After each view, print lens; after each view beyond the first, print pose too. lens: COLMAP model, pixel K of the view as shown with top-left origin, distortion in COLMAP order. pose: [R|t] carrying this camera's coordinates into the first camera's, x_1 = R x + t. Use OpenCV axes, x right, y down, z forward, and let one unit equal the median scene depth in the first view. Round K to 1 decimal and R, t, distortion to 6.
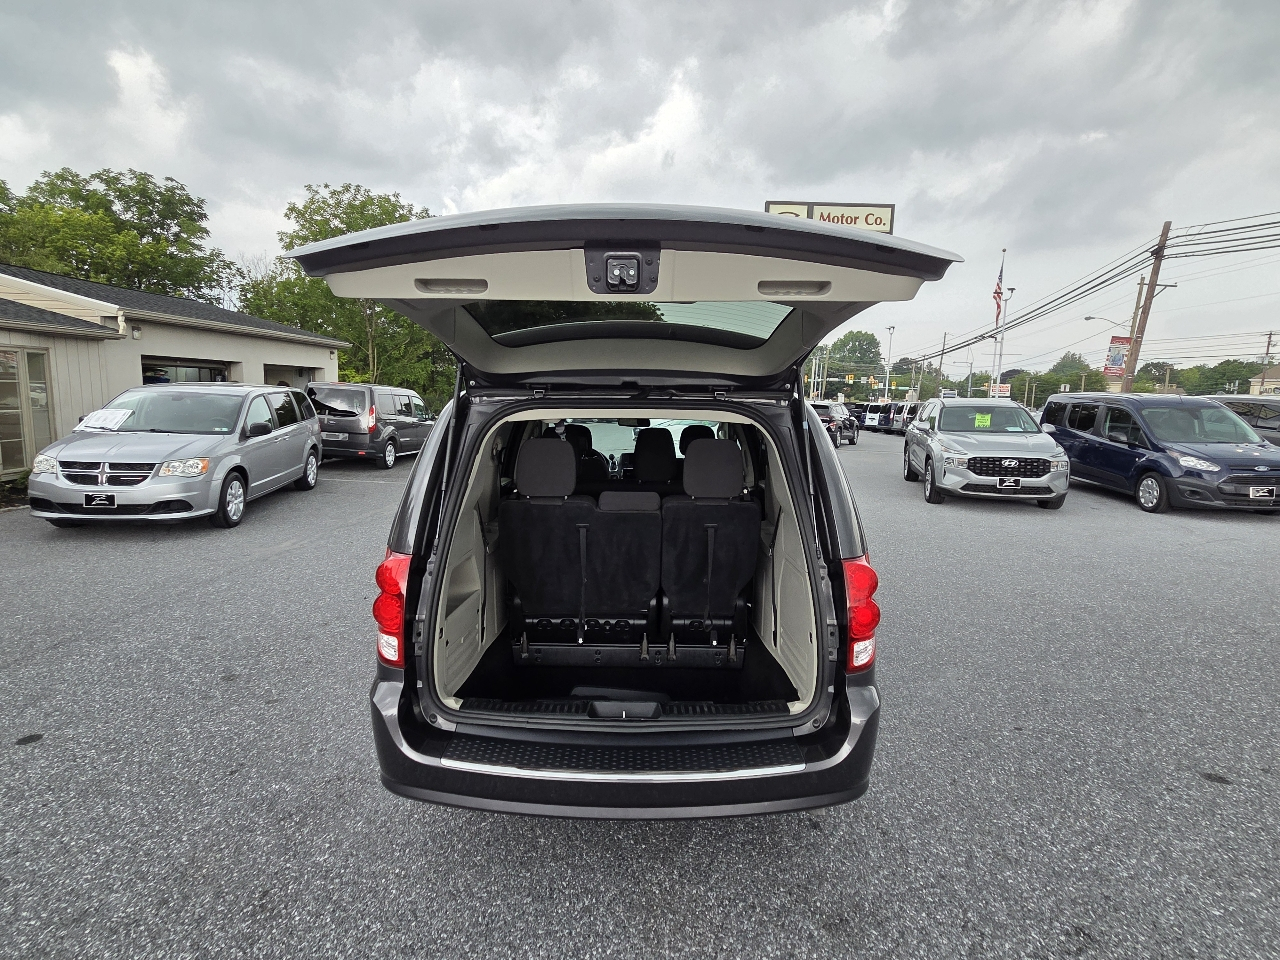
lens RADIAL K [[1749.1, 0, 640.0], [0, 1749.1, 480.0], [0, 0, 1]] dist [0.072946, -0.075006]
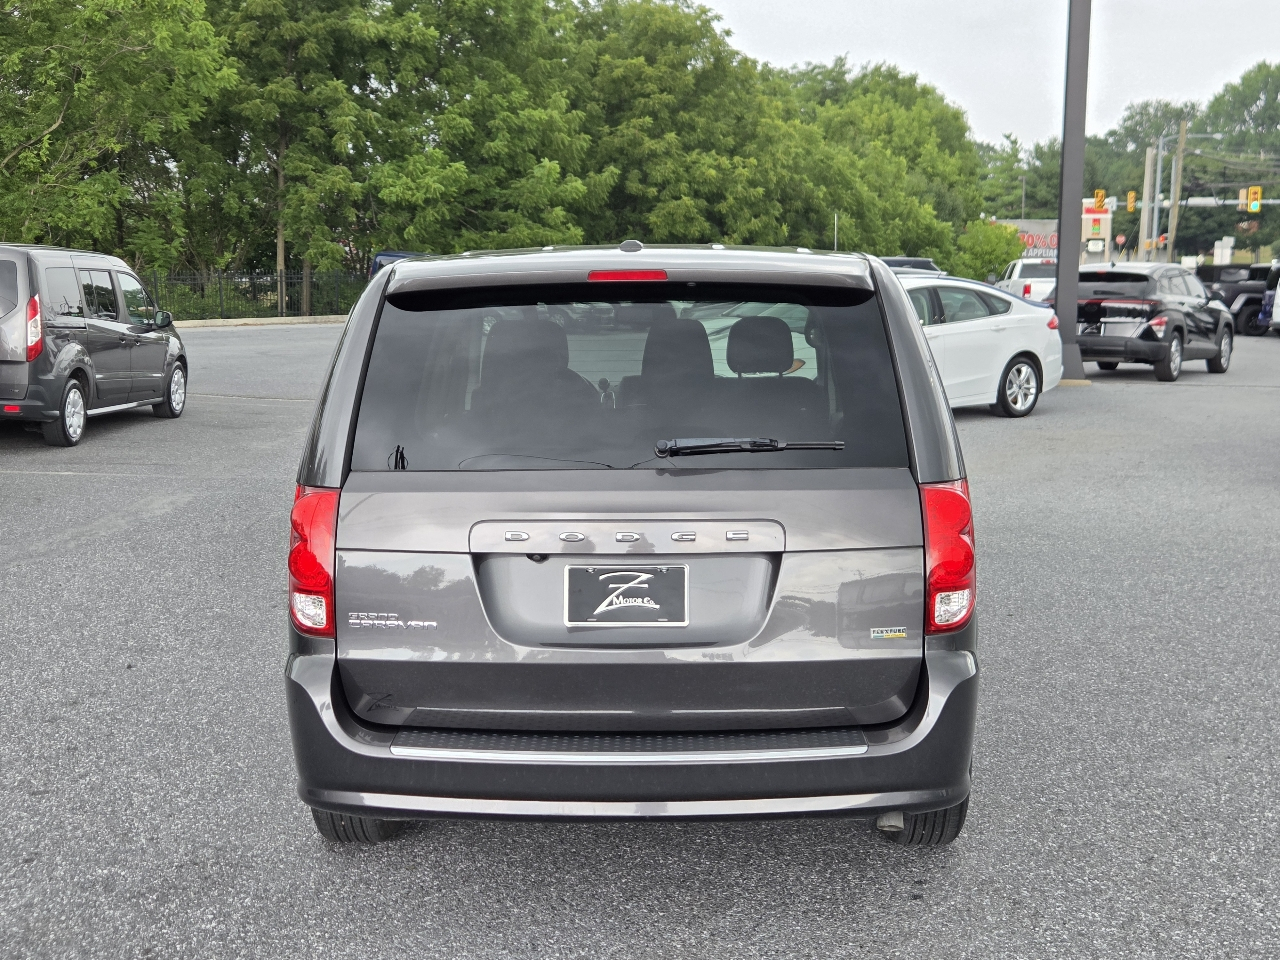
lens RADIAL K [[1749.1, 0, 640.0], [0, 1749.1, 480.0], [0, 0, 1]] dist [0.072946, -0.075006]
pose [[0.999771, -0.021283, 0.002182, -0.007741], [0.021061, 0.997000, 0.074486, -0.026819], [-0.003761, -0.074423, 0.997220, 0.575180]]
